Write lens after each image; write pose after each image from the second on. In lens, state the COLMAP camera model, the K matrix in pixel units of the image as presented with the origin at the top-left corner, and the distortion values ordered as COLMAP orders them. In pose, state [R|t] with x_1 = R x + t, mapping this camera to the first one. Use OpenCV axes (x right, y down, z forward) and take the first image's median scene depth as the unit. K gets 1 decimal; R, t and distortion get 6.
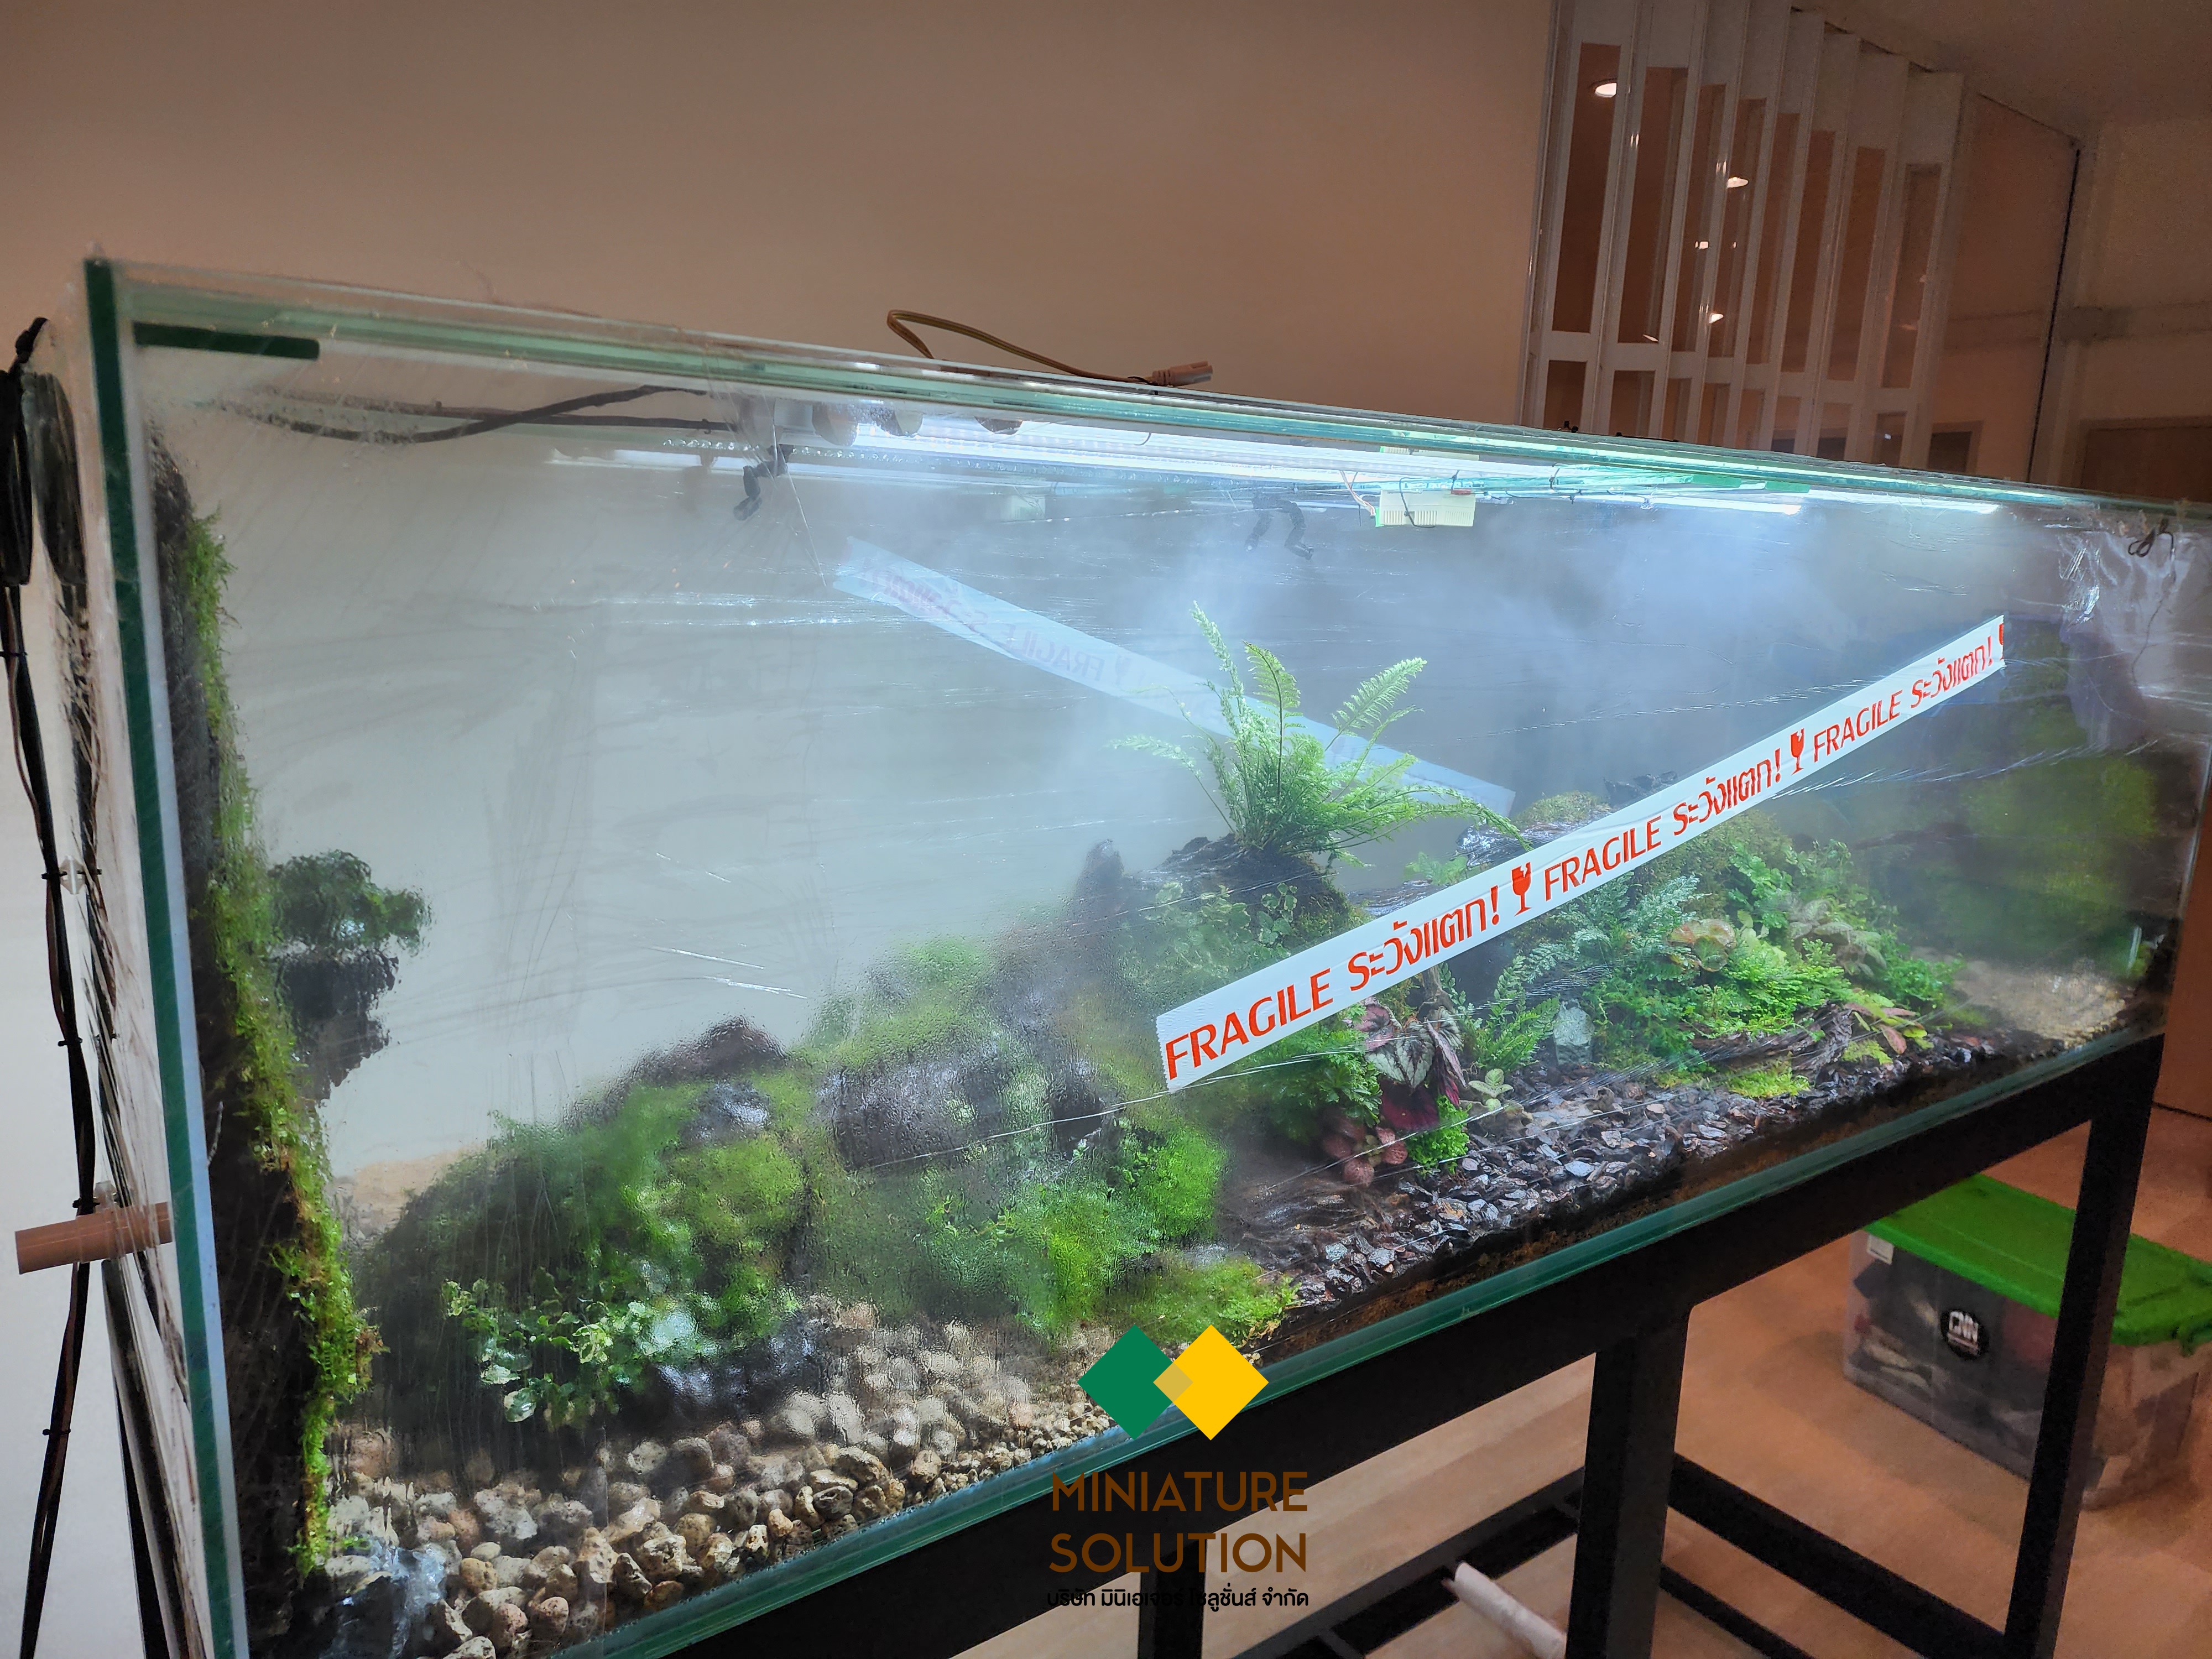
lens RADIAL K [[1484.4, 0, 1104.0], [0, 1484.4, 836.2], [0, 0, 1]] dist [0.004372, -0.006955]
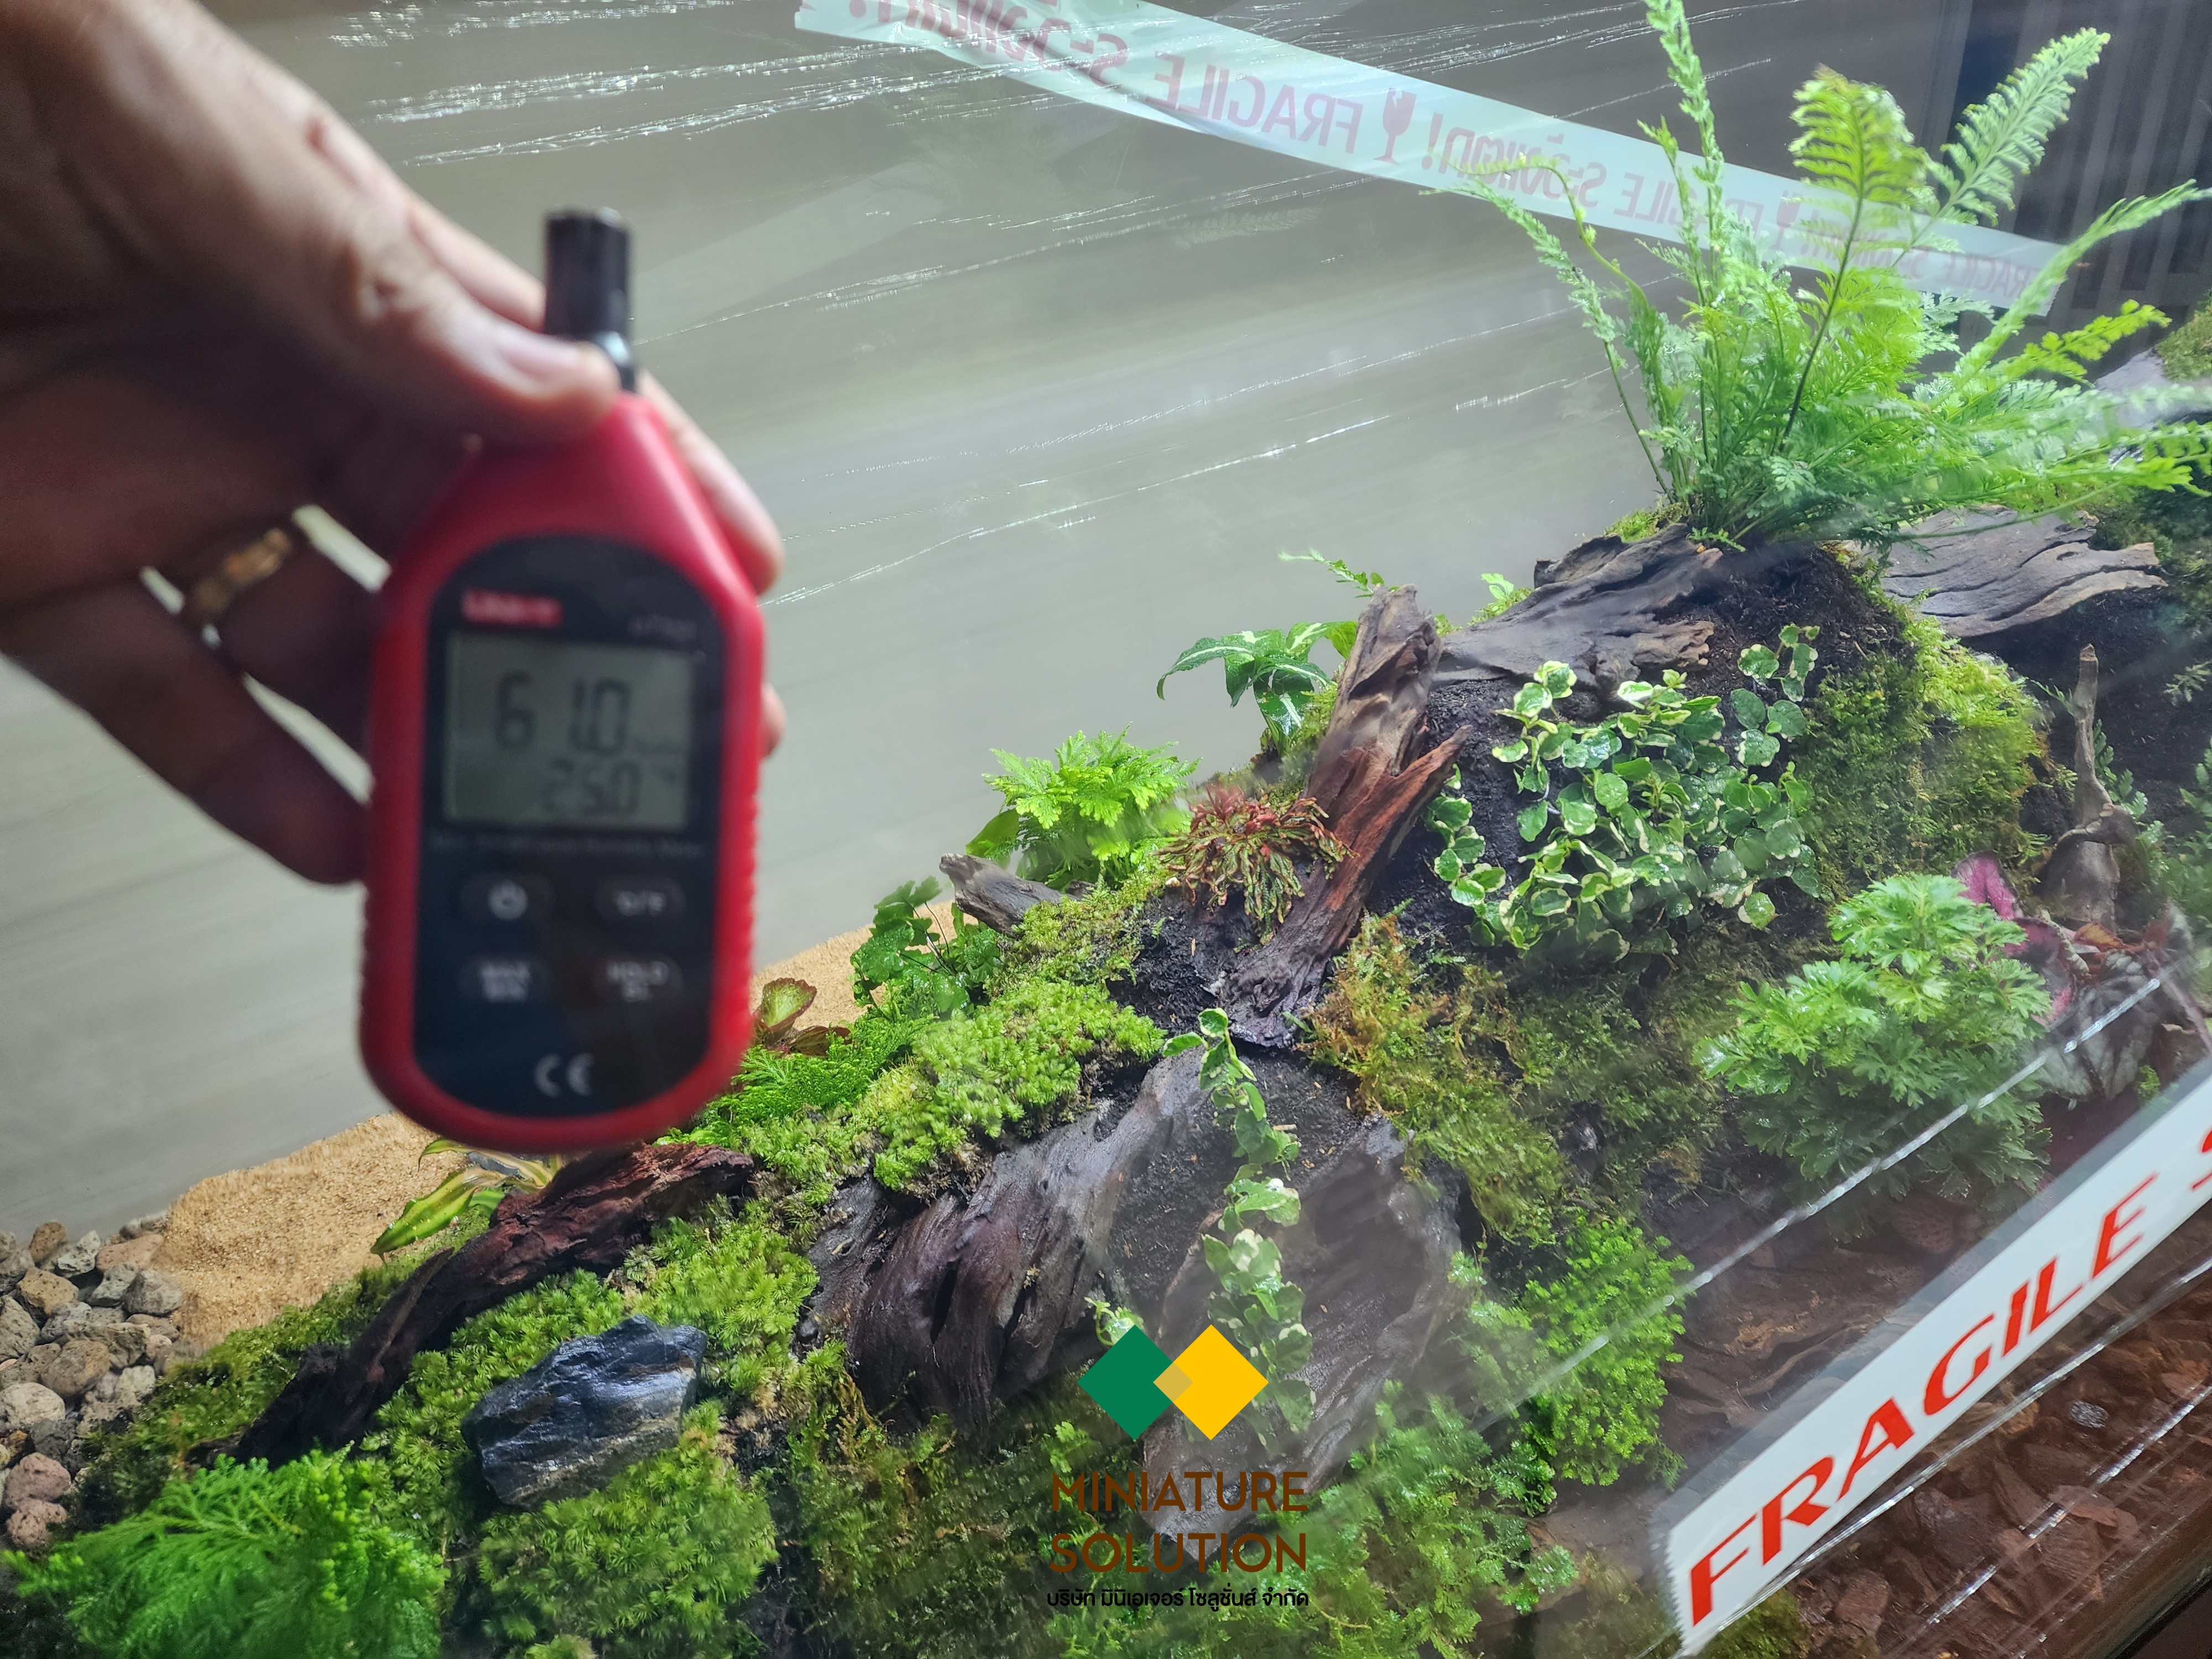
lens RADIAL K [[1484.4, 0, 1116.3], [0, 1484.4, 832.5], [0, 0, 1]] dist [0.004372, -0.006955]
pose [[0.986006, -0.044145, -0.160757, -0.015121], [0.098952, 0.931036, 0.351256, -0.091630], [0.134164, -0.362248, 0.922376, 0.524198]]
